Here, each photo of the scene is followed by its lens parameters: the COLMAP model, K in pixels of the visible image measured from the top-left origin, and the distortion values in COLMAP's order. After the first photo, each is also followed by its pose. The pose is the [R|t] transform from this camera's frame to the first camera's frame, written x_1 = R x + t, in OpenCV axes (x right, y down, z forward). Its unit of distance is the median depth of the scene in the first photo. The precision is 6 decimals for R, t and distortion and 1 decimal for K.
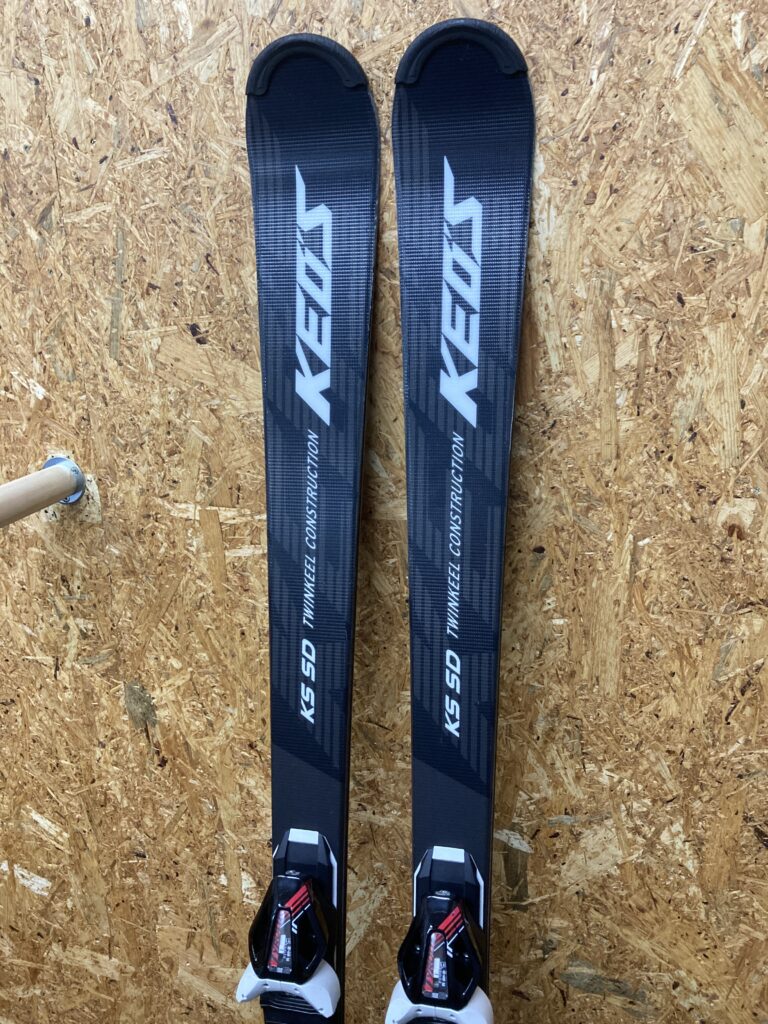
lens RADIAL K [[843.8, 0, 384.5], [0, 843.8, 505.6], [0, 0, 1]] dist [0.024716, -0.015534]
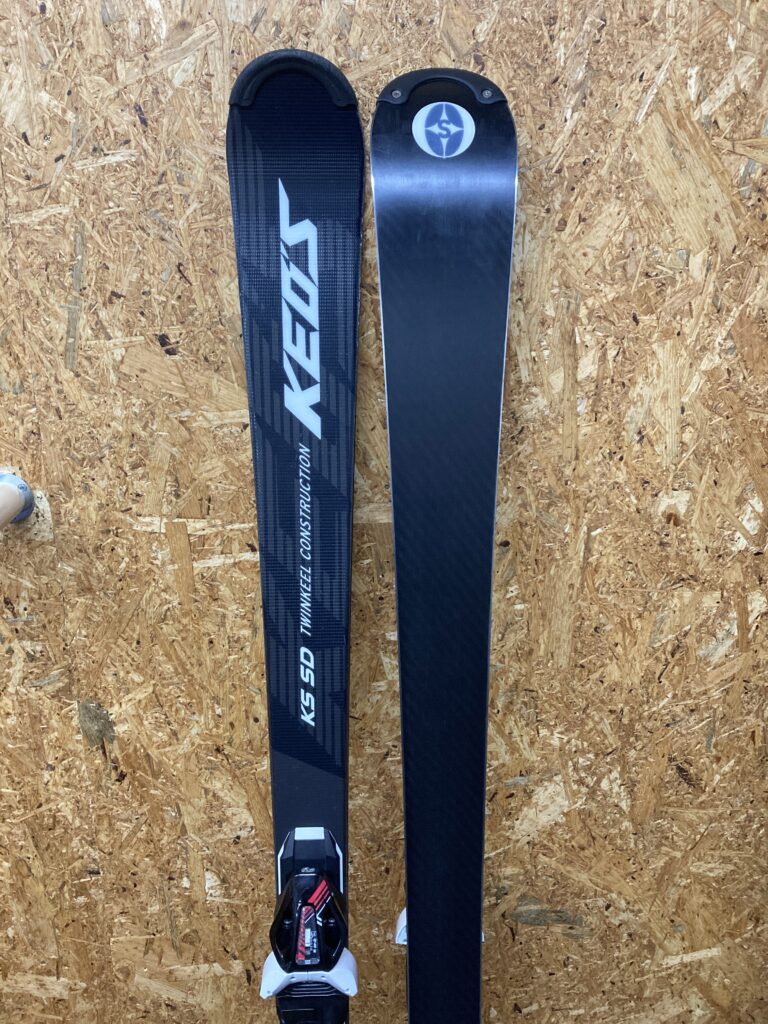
lens RADIAL K [[843.8, 0, 385.4], [0, 843.8, 507.2], [0, 0, 1]] dist [0.024716, -0.015534]
pose [[0.965868, -0.053930, 0.253360, -0.227352], [0.039479, 0.997308, 0.061785, -0.064900], [-0.256010, -0.049673, 0.965397, -0.010062]]
